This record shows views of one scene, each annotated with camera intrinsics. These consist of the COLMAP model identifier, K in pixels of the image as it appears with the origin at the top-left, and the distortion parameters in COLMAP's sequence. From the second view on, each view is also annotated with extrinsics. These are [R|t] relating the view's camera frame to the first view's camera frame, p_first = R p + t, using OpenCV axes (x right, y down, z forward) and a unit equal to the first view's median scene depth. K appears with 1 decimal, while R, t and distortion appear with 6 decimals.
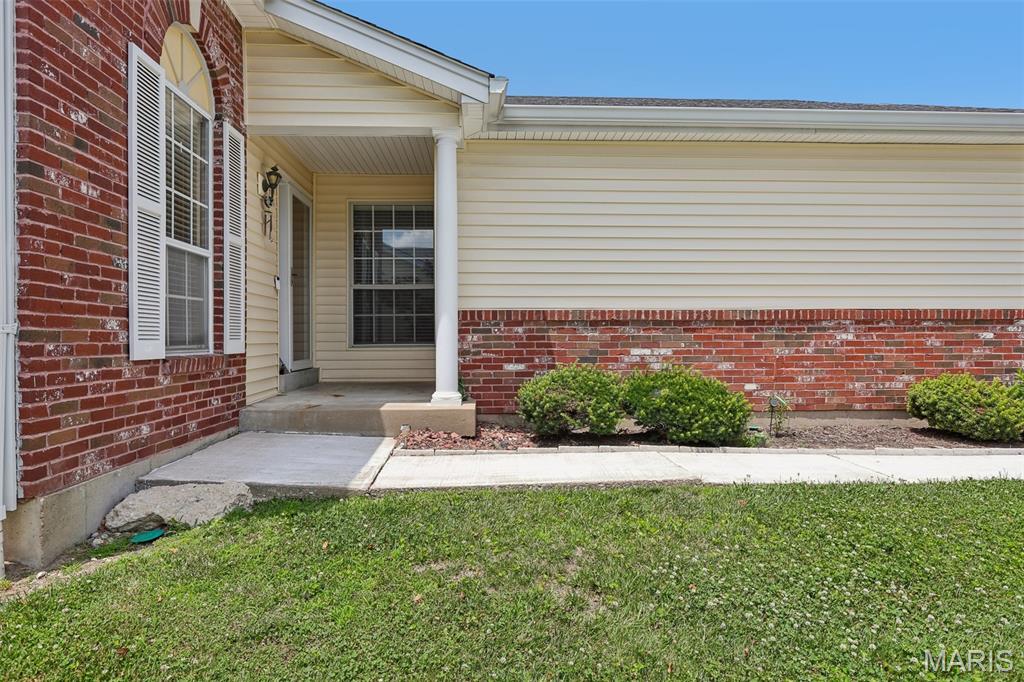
lens RADIAL K [[609.7, 0, 512.0], [0, 609.7, 341.0], [0, 0, 1]] dist [0.000297, 0.000287]
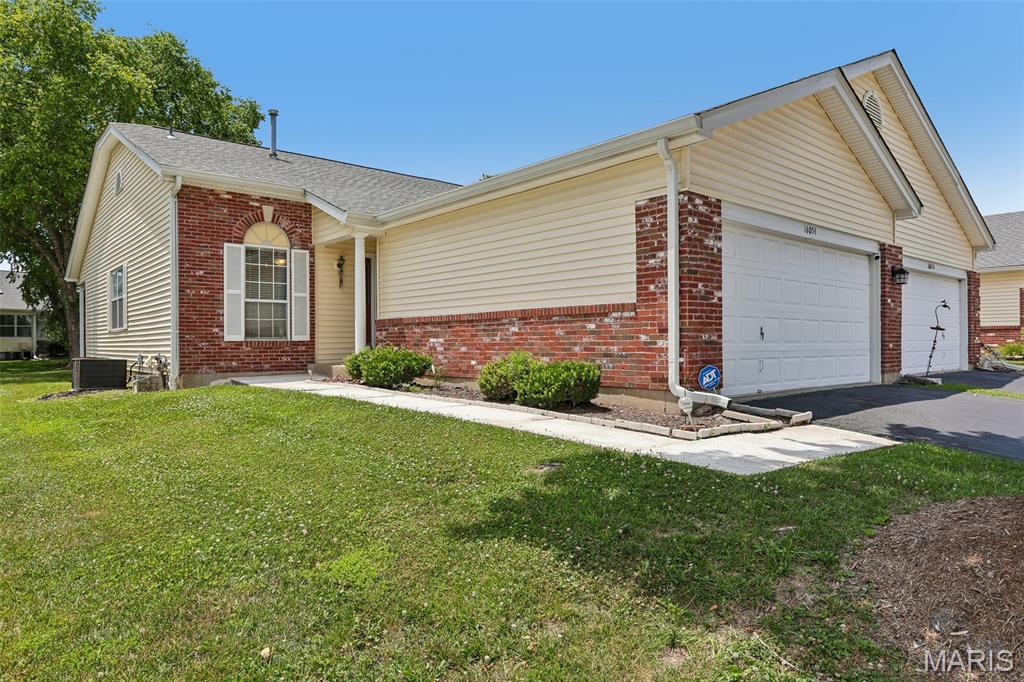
lens RADIAL K [[639.8, 0, 512.0], [0, 639.8, 341.0], [0, 0, 1]] dist [-0.000927, -0.000268]
pose [[0.608452, -0.003242, -0.793584, 1.746658], [0.000378, 0.999993, -0.003796, 0.026149], [0.793591, 0.002009, 0.608448, 0.083641]]
